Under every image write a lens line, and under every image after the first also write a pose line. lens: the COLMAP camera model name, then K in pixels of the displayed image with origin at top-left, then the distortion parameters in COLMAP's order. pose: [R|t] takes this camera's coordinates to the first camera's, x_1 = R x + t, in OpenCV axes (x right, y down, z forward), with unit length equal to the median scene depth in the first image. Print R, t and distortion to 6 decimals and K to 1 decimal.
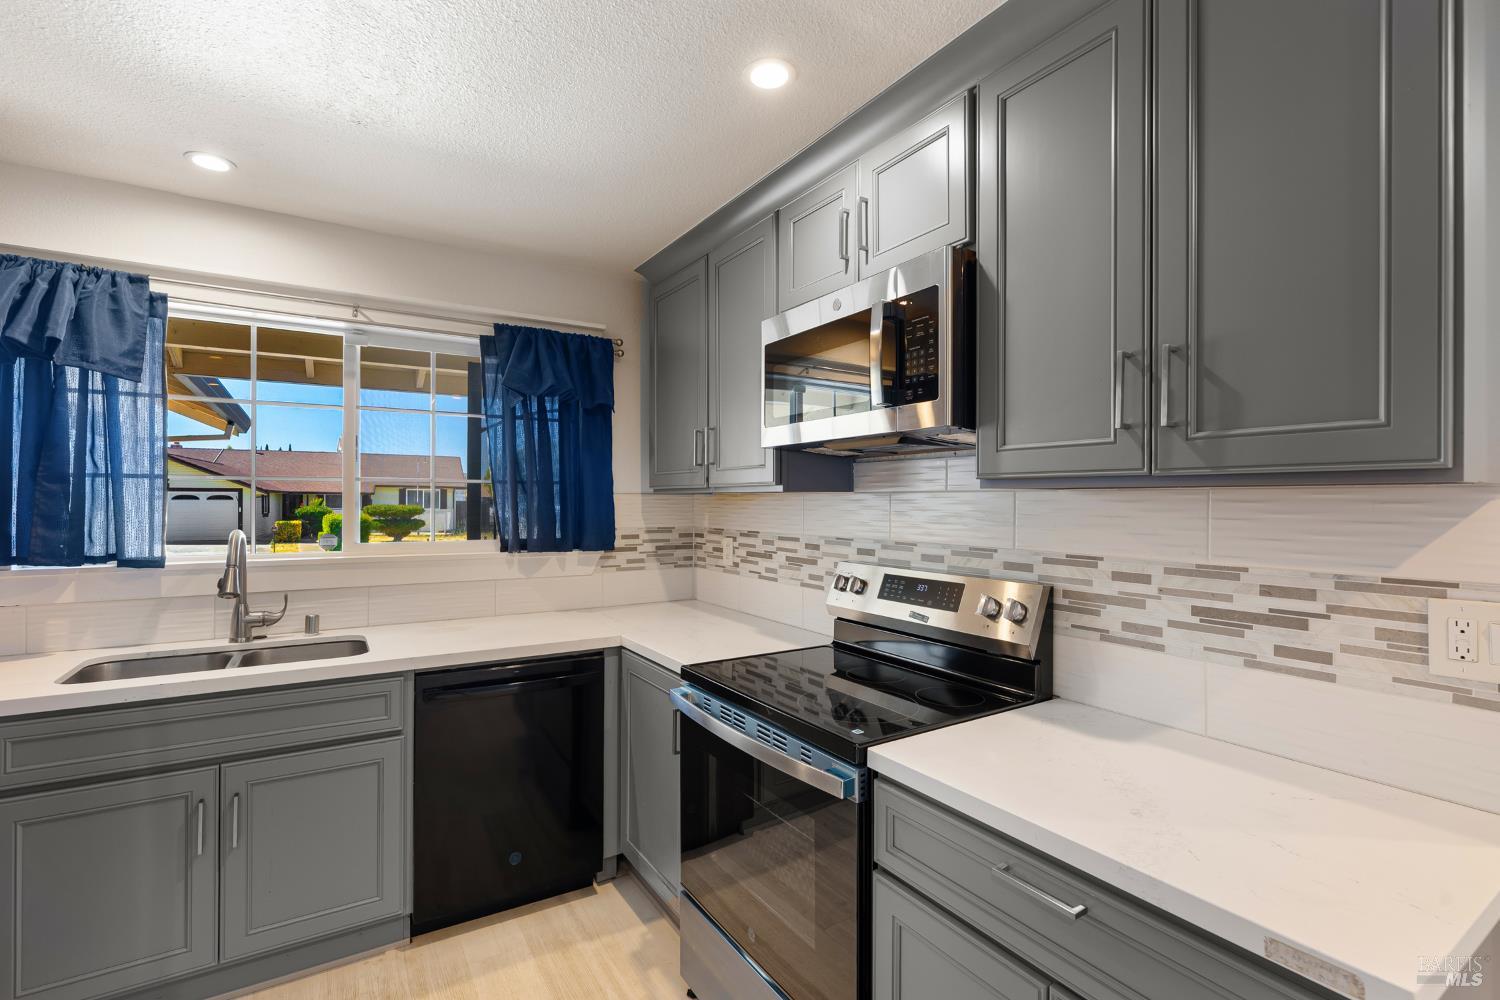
lens RADIAL K [[669.8, 0, 737.8], [0, 669.8, 501.1], [0, 0, 1]] dist [-0.000855, 0.000385]
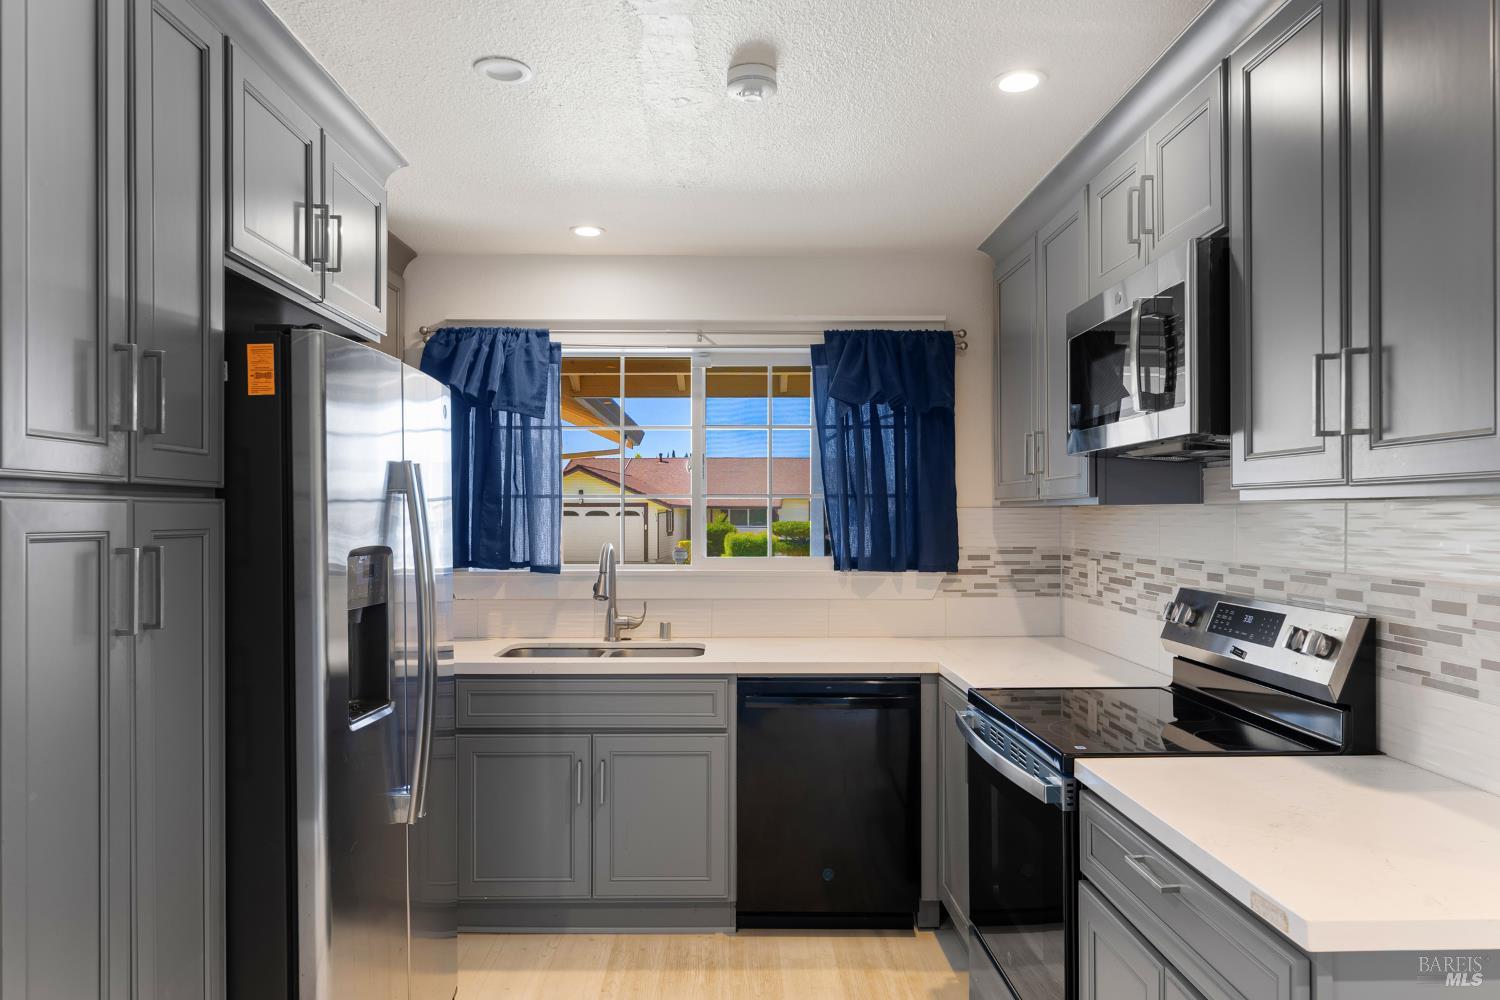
lens RADIAL K [[941.3, 0, 741.1], [0, 941.3, 516.3], [0, 0, 1]] dist [-0.000760, 0.001080]
pose [[0.858769, -0.003477, -0.512351, 0.277524], [0.003590, 0.999993, -0.000769, 0.000521], [0.512350, -0.001179, 0.858776, -0.271516]]
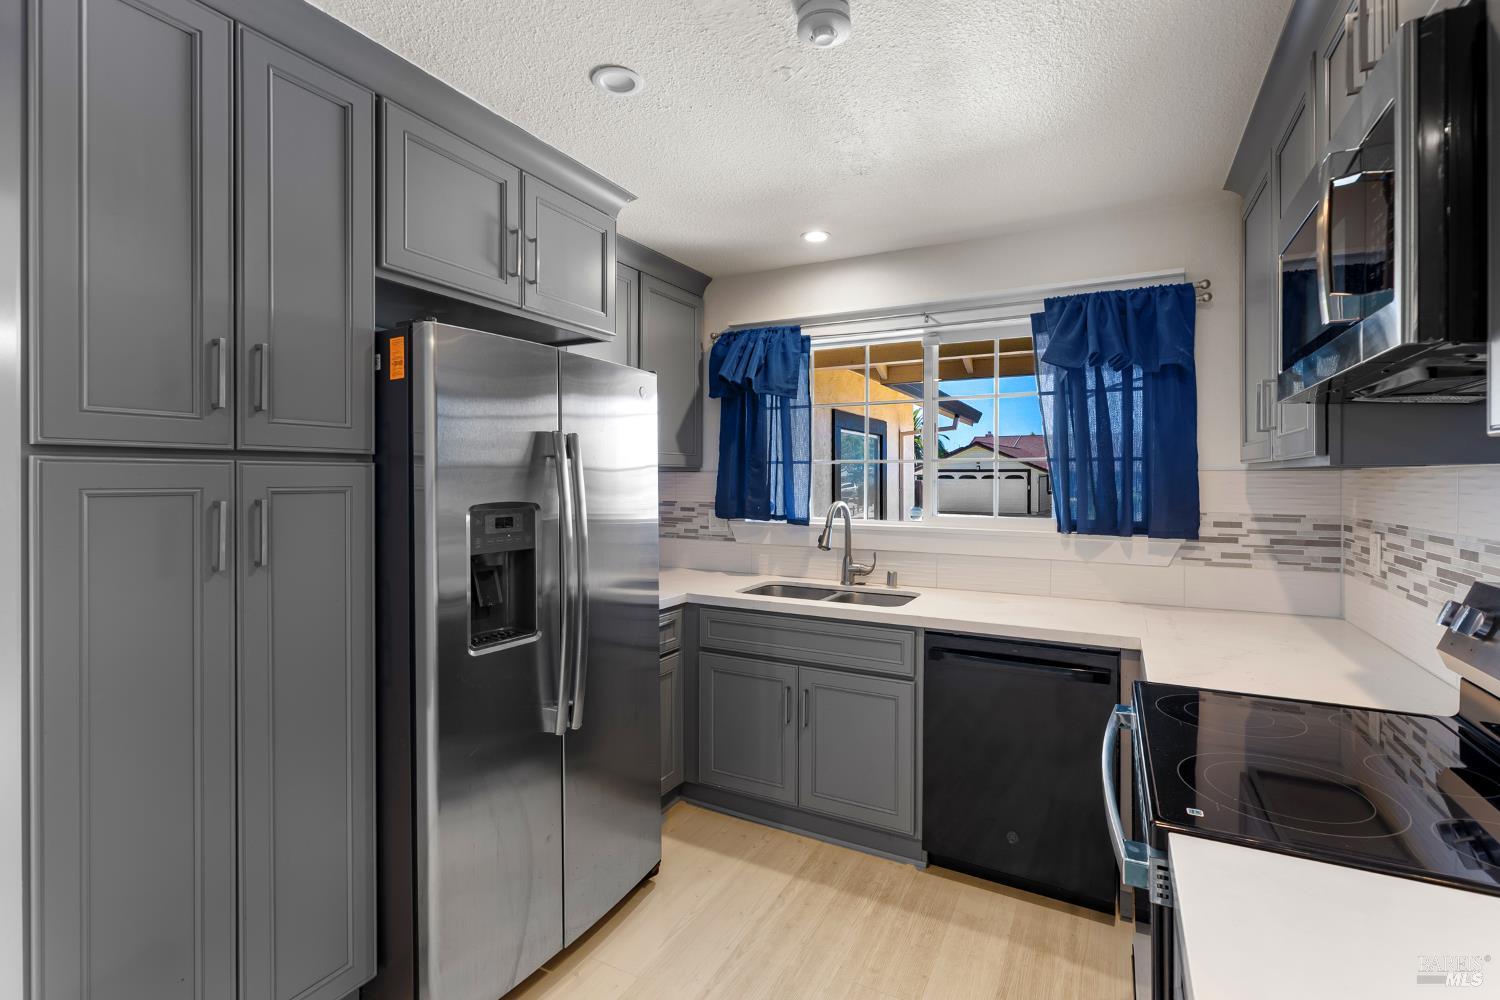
lens RADIAL K [[669.8, 0, 757.2], [0, 669.8, 482.6], [0, 0, 1]] dist [-0.000855, 0.000385]
pose [[0.523537, 0.003943, -0.851994, 0.317296], [-0.001329, 0.999992, 0.003811, 0.001439], [0.852002, -0.000863, 0.523538, 0.153952]]
